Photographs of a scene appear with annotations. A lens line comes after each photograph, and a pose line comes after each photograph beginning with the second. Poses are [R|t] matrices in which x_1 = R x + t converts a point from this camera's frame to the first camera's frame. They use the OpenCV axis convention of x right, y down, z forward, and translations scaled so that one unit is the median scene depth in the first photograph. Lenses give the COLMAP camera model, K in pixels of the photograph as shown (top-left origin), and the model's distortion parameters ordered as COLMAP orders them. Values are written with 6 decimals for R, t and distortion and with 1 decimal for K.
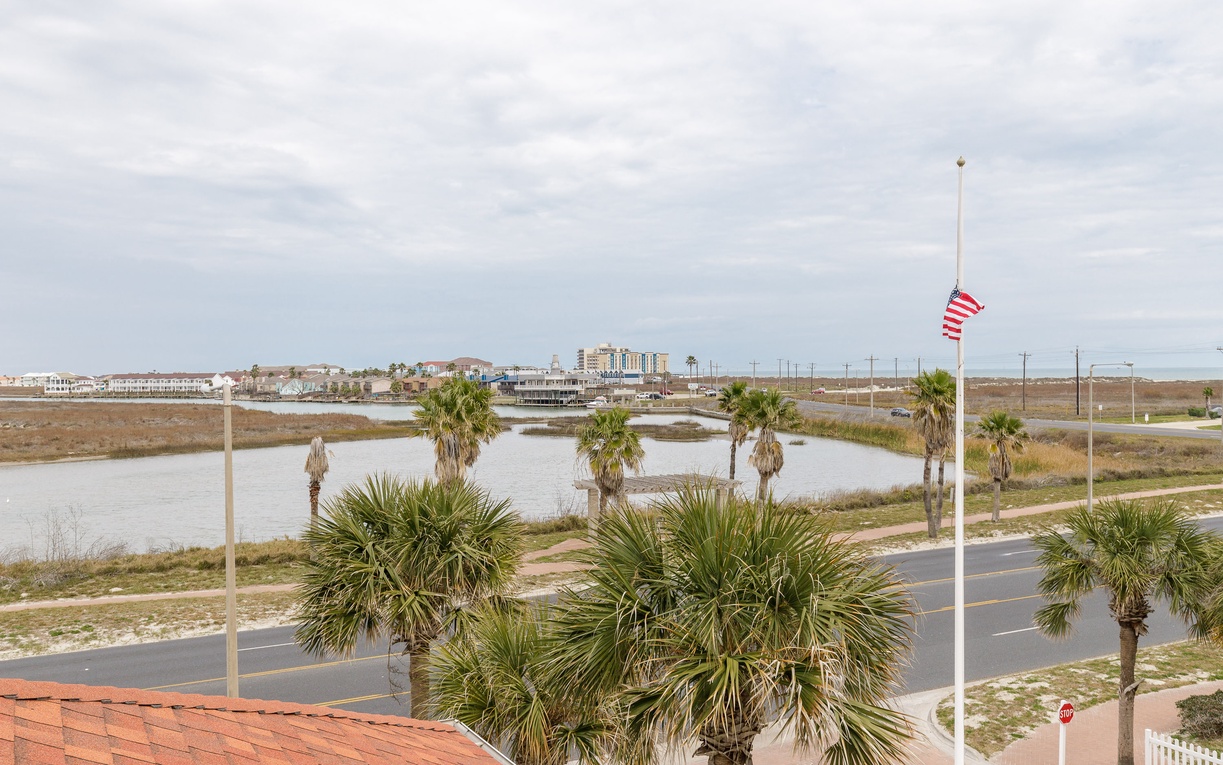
lens RADIAL K [[1056.7, 0, 613.6], [0, 1056.7, 398.2], [0, 0, 1]] dist [-0.004091, 0.007140]
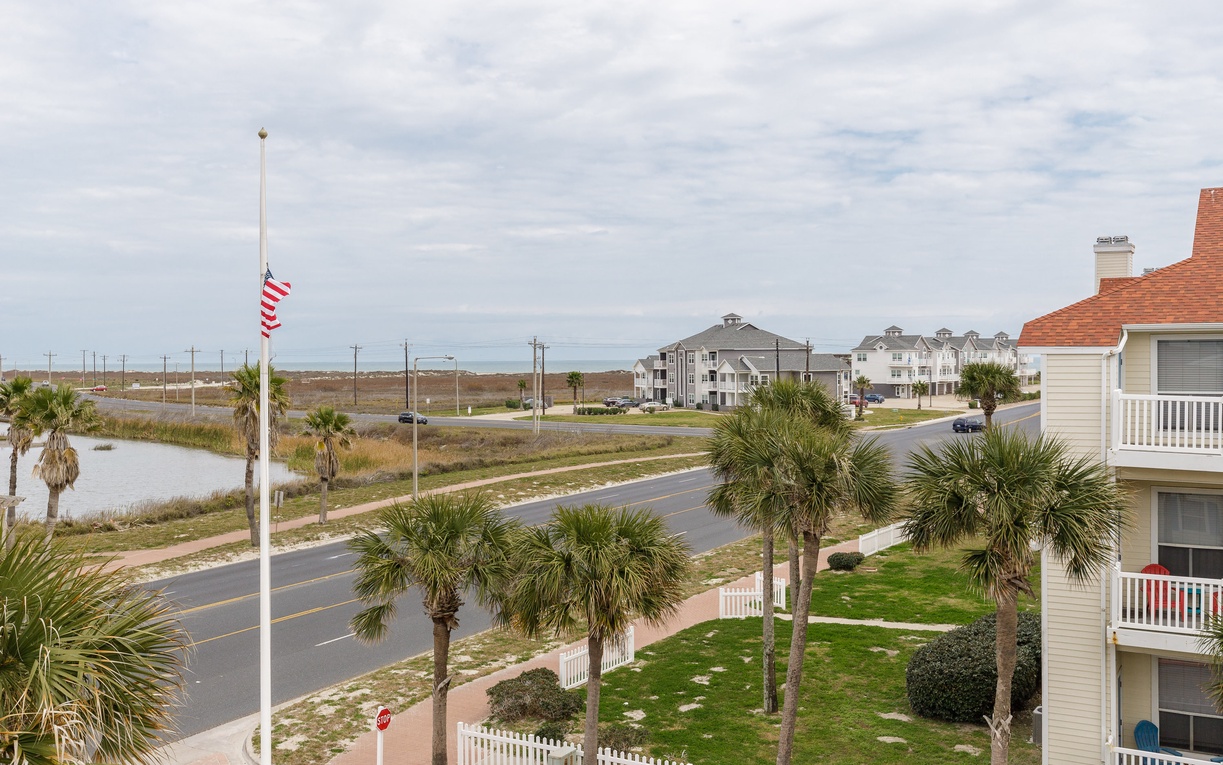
lens RADIAL K [[1056.7, 0, 613.6], [0, 1056.7, 398.2], [0, 0, 1]] dist [-0.004091, 0.007140]
pose [[0.848587, -0.016017, 0.528814, 0.083978], [0.012655, 0.999870, 0.009977, -0.001620], [-0.528905, -0.001775, 0.848679, 0.058427]]
